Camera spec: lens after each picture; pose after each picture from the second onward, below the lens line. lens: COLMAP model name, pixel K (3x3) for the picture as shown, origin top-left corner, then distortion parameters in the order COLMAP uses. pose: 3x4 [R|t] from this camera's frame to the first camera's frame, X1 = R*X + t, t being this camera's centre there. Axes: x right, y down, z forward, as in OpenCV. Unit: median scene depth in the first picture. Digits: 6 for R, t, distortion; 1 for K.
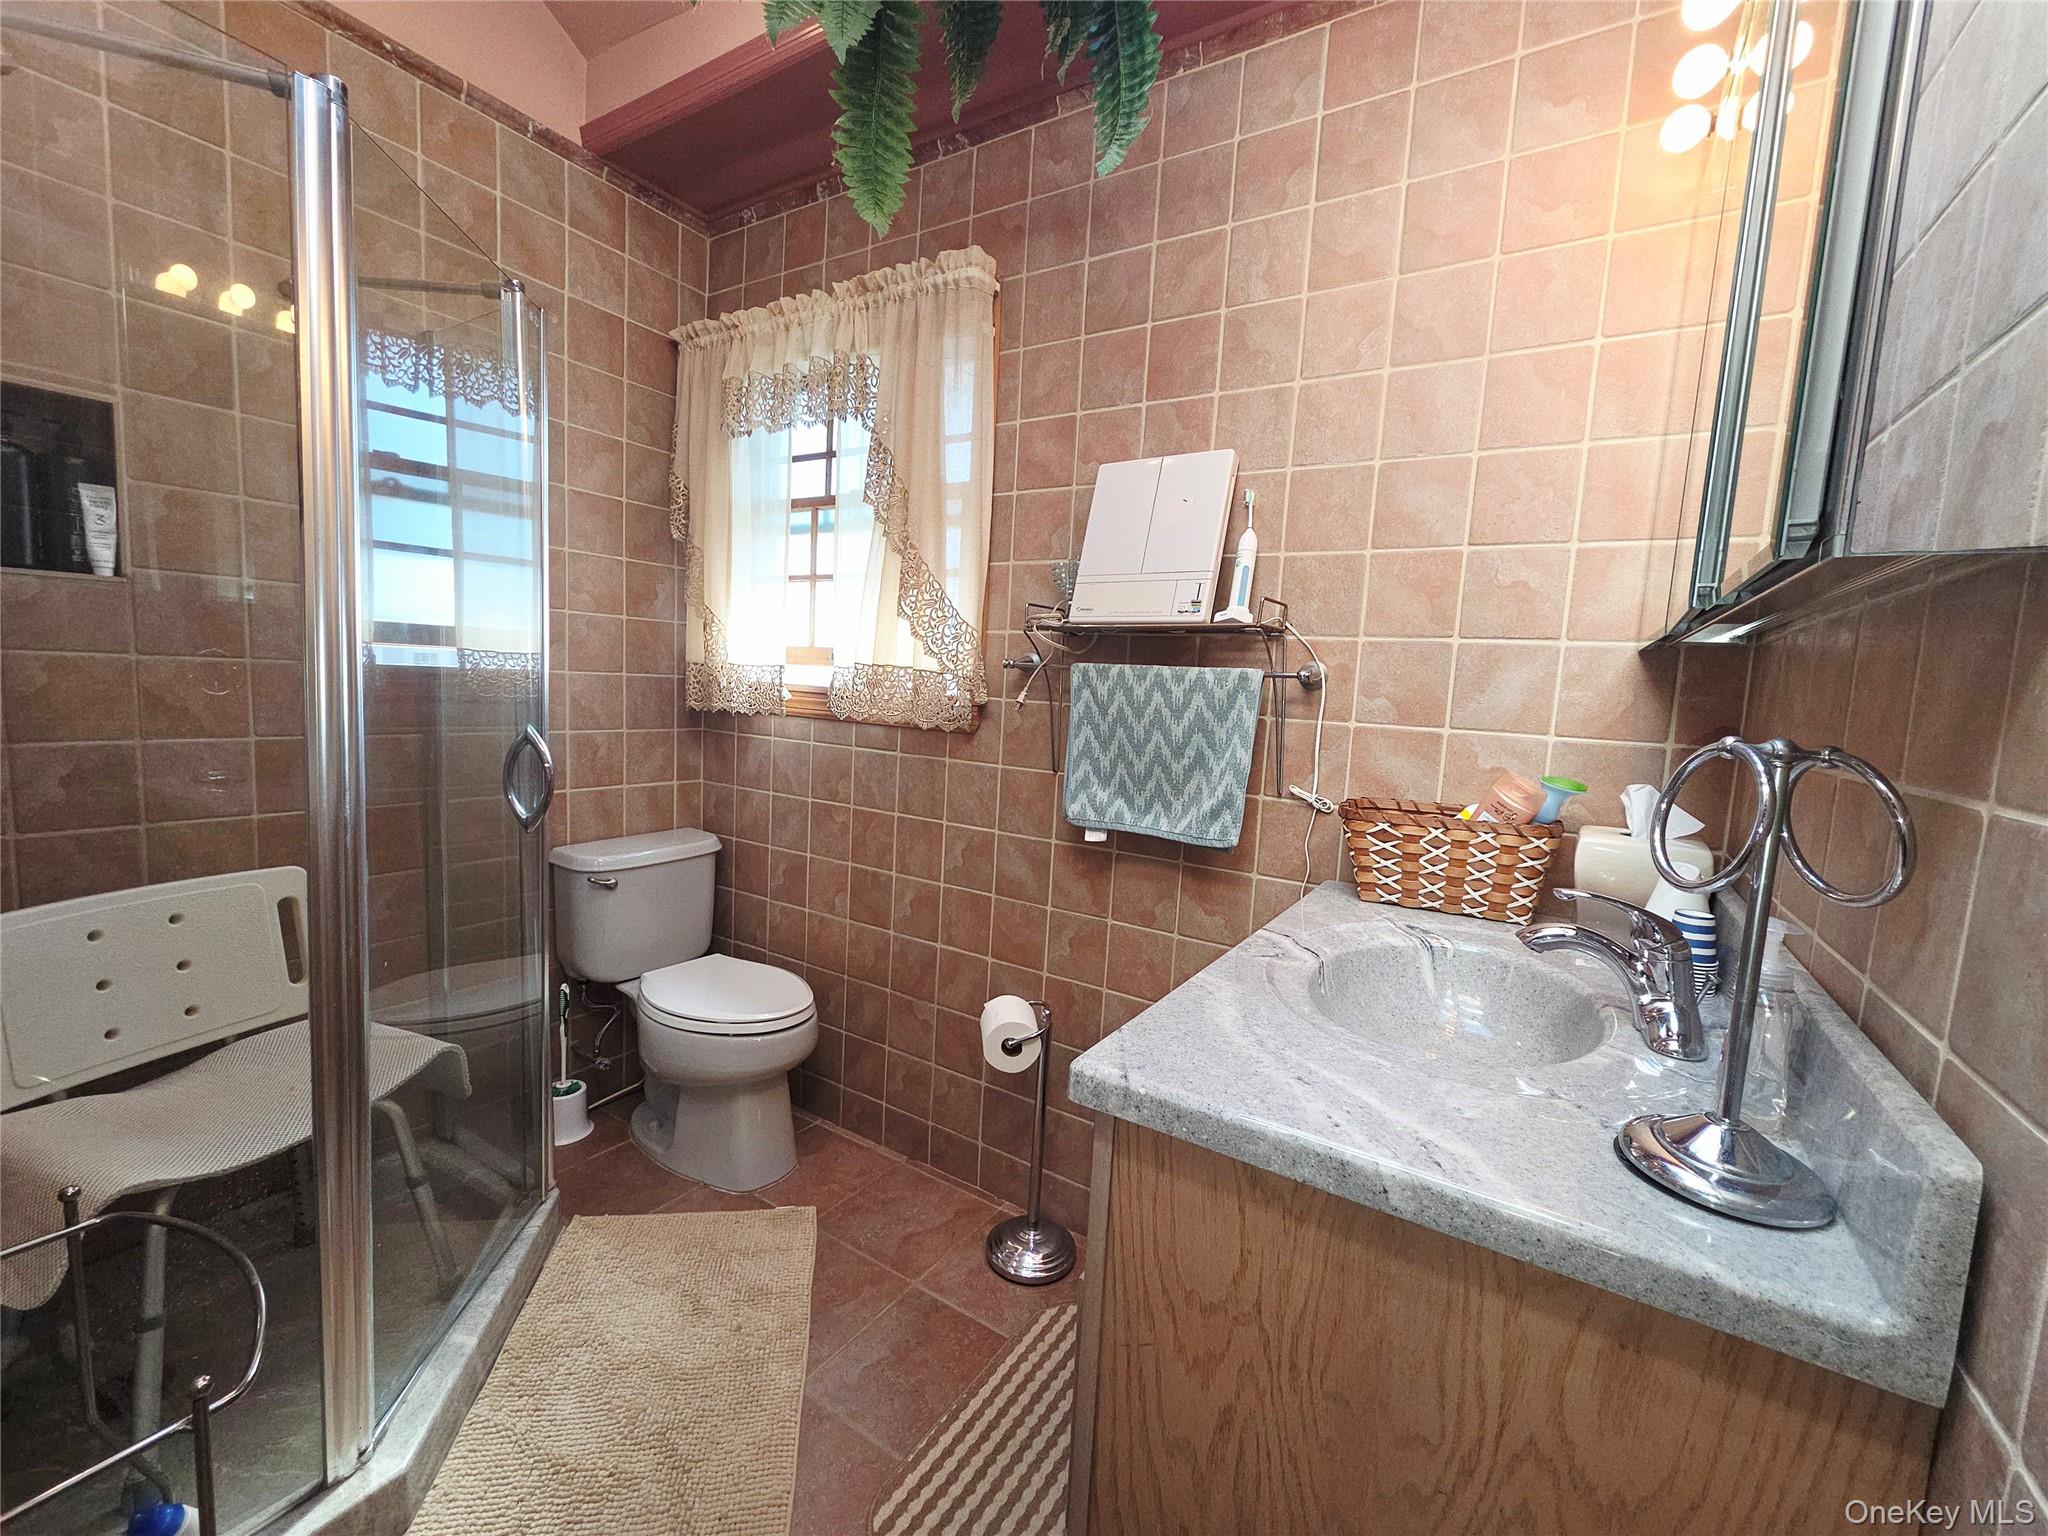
lens RADIAL K [[838.1, 0, 1024.9], [0, 838.1, 764.0], [0, 0, 1]] dist [0.003102, -0.000058]
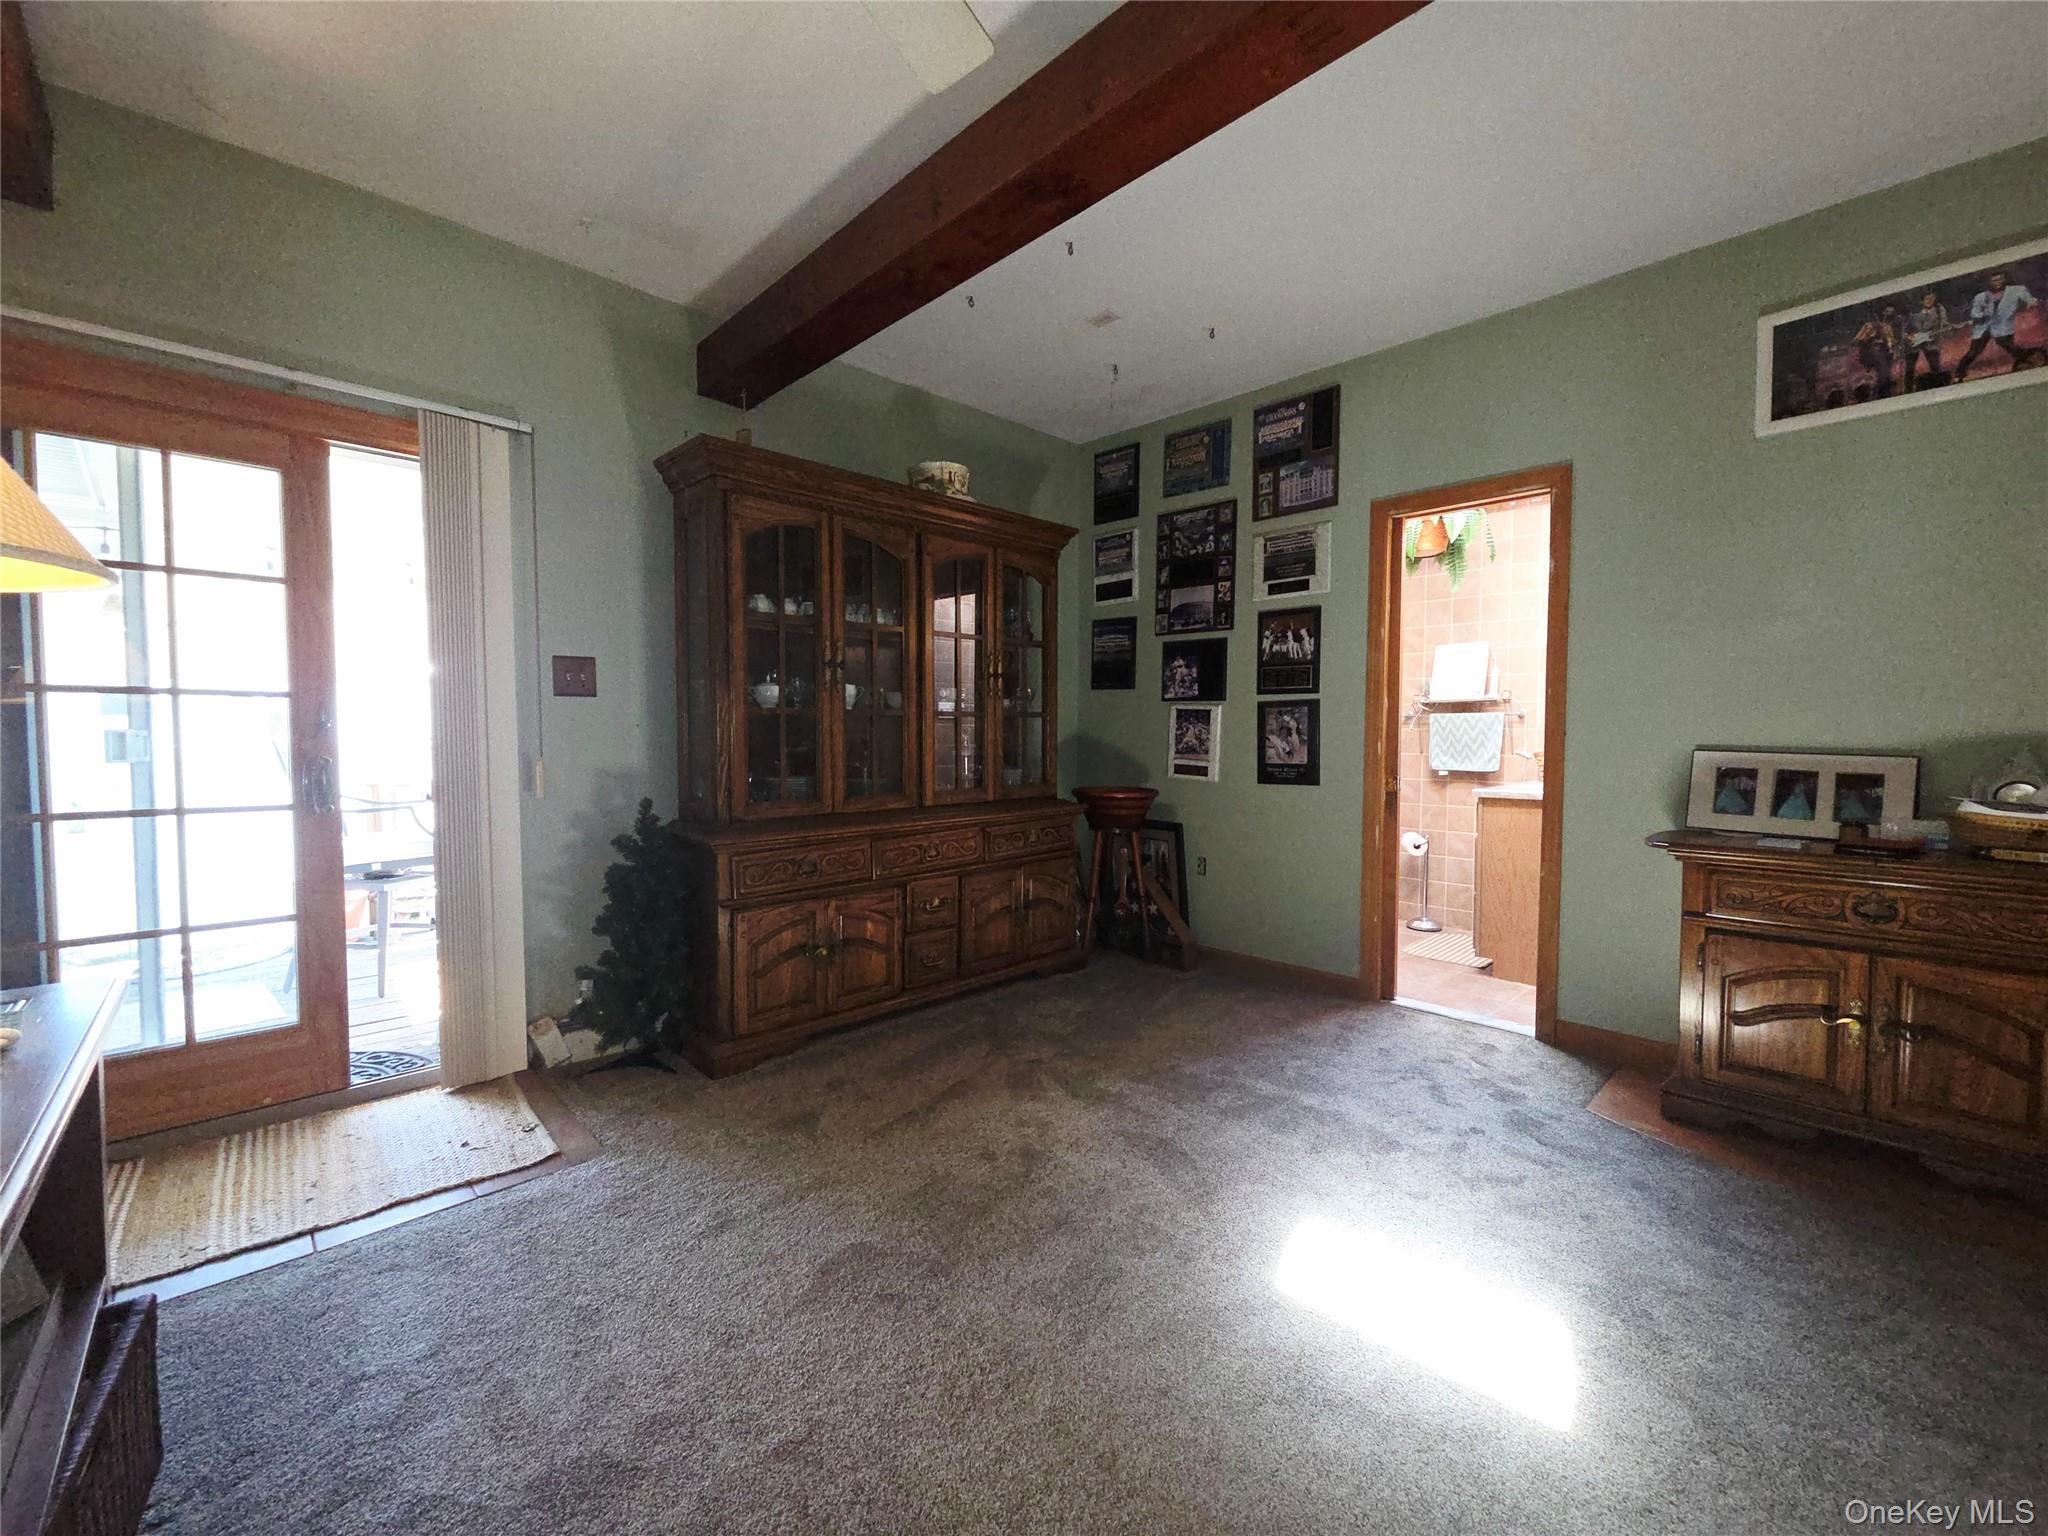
lens RADIAL K [[838.1, 0, 1015.0], [0, 838.1, 771.7], [0, 0, 1]] dist [0.003102, -0.000058]
pose [[0.972253, -0.042141, -0.230104, -0.715658], [0.027326, 0.997366, -0.067196, 0.245561], [0.232330, 0.059043, 0.970843, -2.251081]]
